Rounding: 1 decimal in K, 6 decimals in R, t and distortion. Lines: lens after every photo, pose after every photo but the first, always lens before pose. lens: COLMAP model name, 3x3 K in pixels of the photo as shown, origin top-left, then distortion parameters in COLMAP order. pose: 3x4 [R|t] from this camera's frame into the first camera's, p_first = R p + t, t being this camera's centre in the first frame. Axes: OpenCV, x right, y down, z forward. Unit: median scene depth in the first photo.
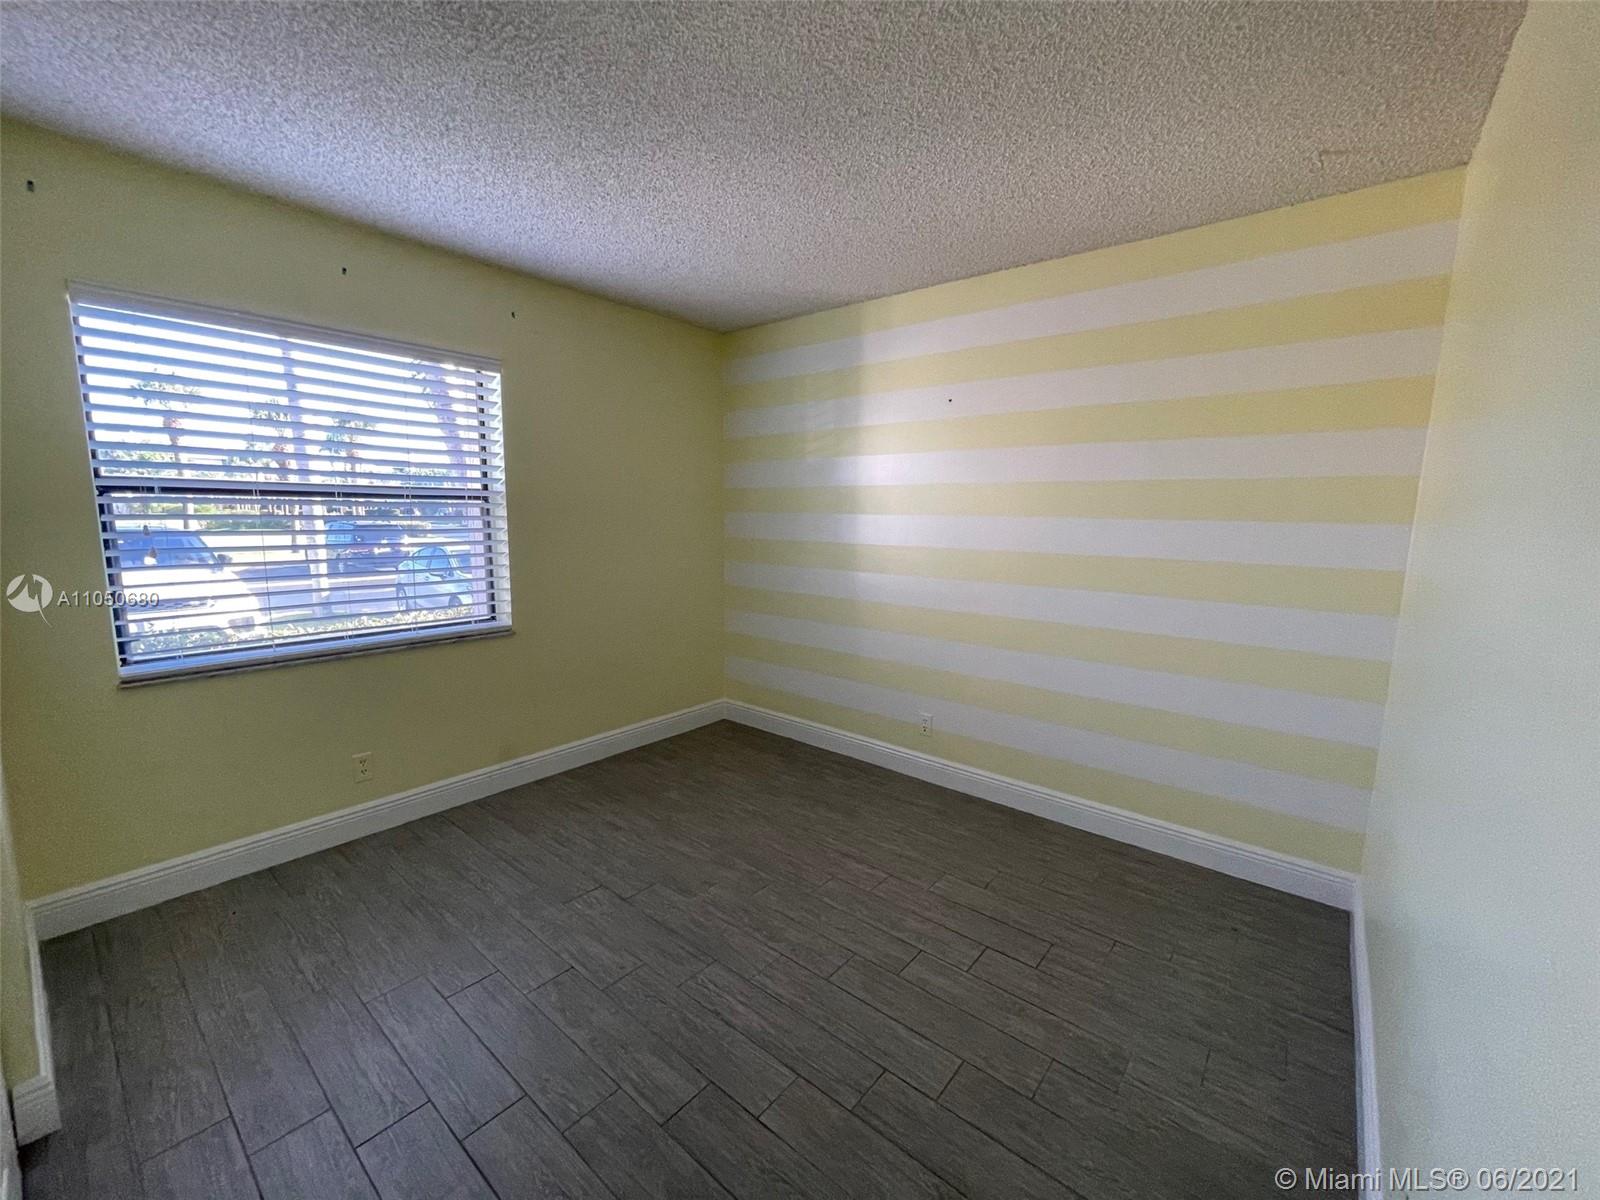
lens RADIAL K [[648.1, 0, 795.2], [0, 648.1, 602.5], [0, 0, 1]] dist [0.001517, -0.000147]
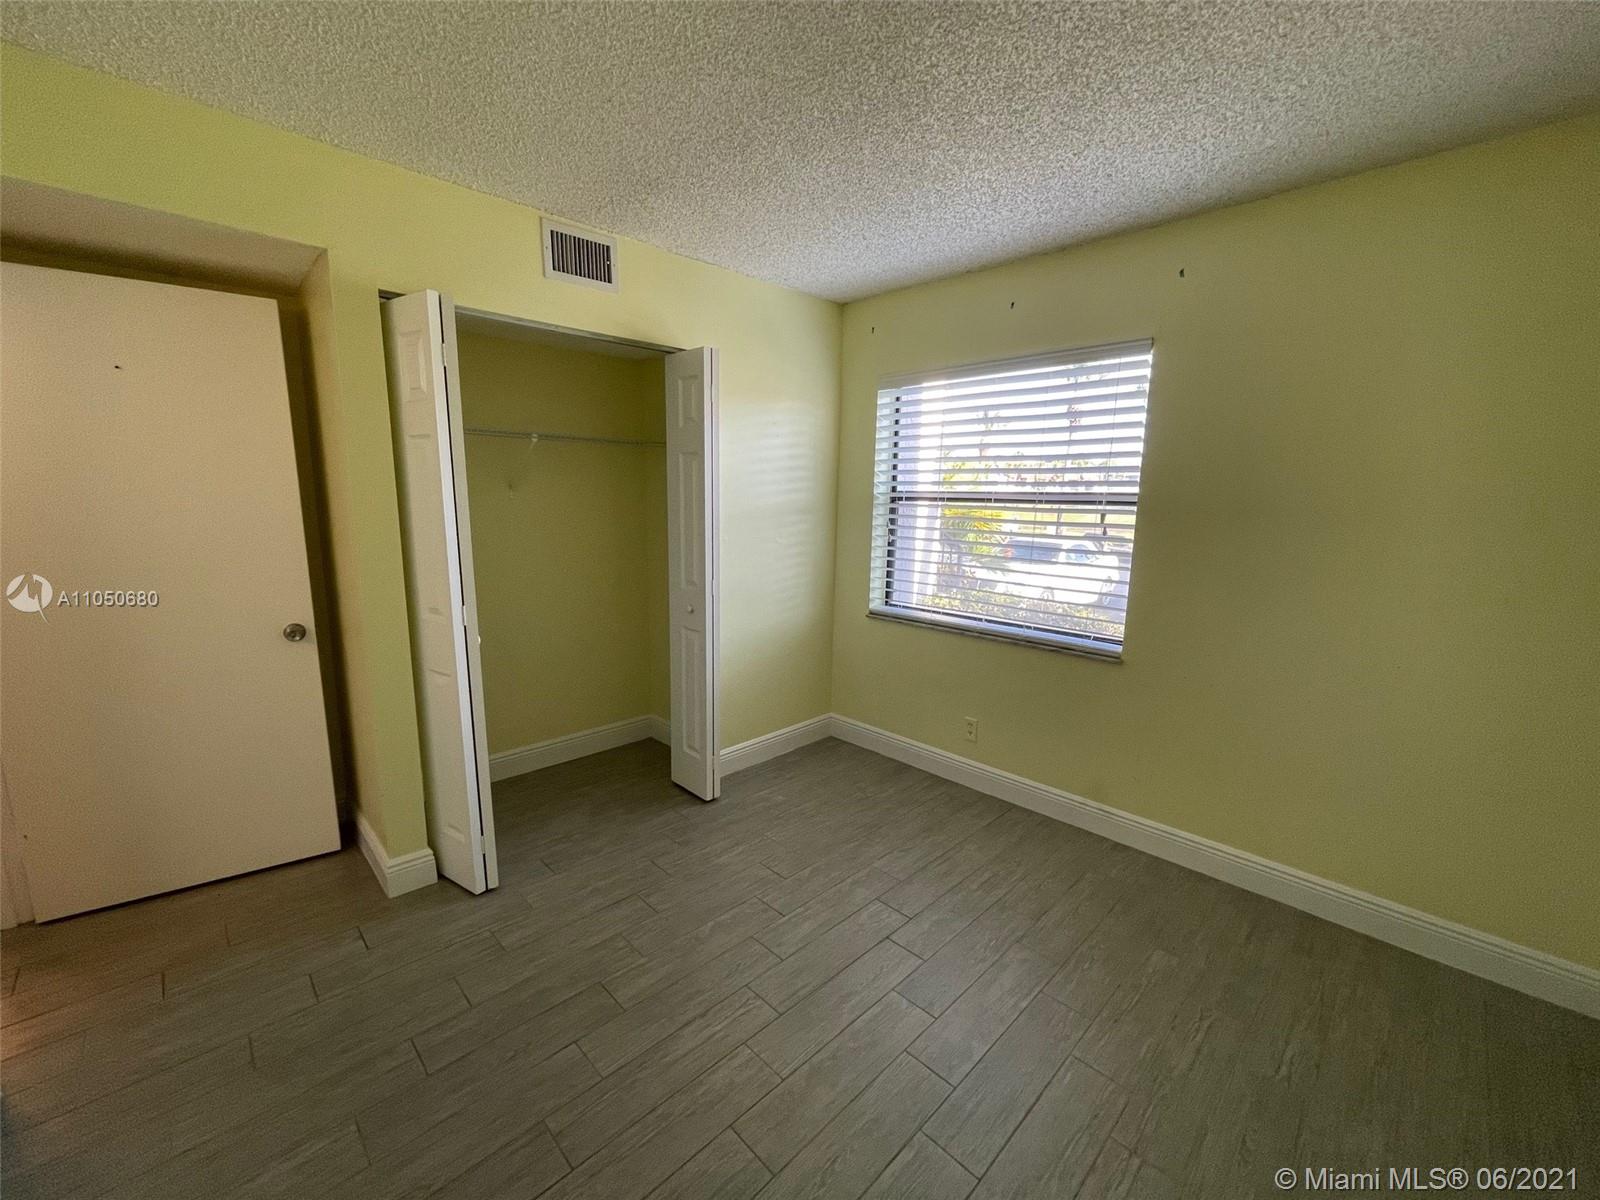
lens RADIAL K [[648.1, 0, 795.2], [0, 648.1, 602.5], [0, 0, 1]] dist [0.001517, -0.000147]
pose [[-0.092278, 0.139101, -0.985969, 0.495940], [-0.163843, 0.974576, 0.152828, -0.100690], [0.982161, 0.175647, -0.067141, 0.715839]]
